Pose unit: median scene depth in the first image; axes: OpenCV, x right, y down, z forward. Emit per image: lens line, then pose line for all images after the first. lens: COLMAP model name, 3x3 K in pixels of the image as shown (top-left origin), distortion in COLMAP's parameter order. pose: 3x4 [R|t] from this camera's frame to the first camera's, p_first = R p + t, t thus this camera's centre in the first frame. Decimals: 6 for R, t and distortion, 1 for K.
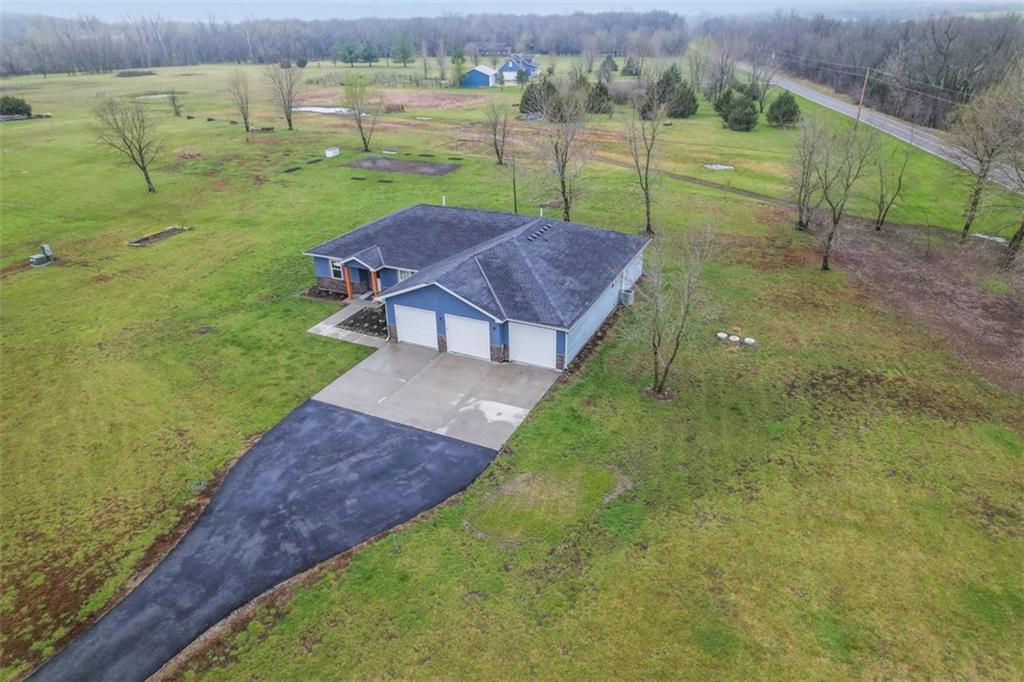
lens RADIAL K [[655.6, 0, 508.1], [0, 655.6, 344.3], [0, 0, 1]] dist [-0.076507, 0.070330]
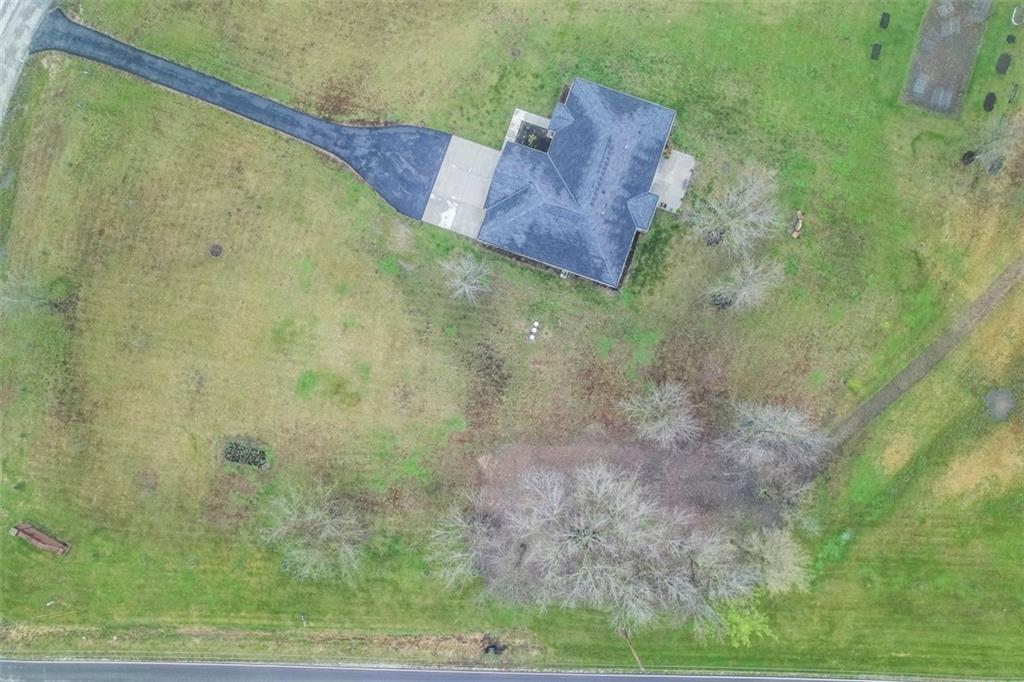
lens RADIAL K [[655.6, 0, 508.1], [0, 655.6, 344.3], [0, 0, 1]] dist [-0.076507, 0.070330]
pose [[0.112735, 0.993102, -0.032244, 0.477040], [-0.447346, 0.079704, 0.890802, -1.808326], [0.887227, -0.086000, 0.453245, 0.066297]]
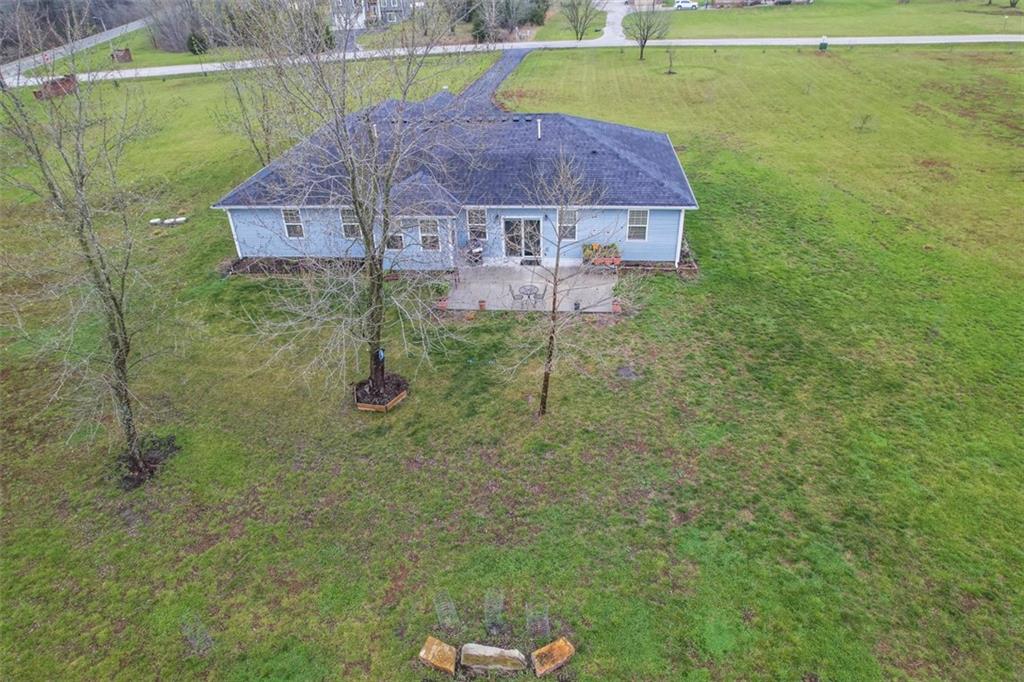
lens RADIAL K [[655.6, 0, 508.1], [0, 655.6, 344.3], [0, 0, 1]] dist [-0.076507, 0.070330]
pose [[-0.938259, 0.222809, -0.264626, 0.185135], [-0.108353, 0.537185, 0.836476, -0.819134], [0.328528, 0.813504, -0.479876, 1.907502]]
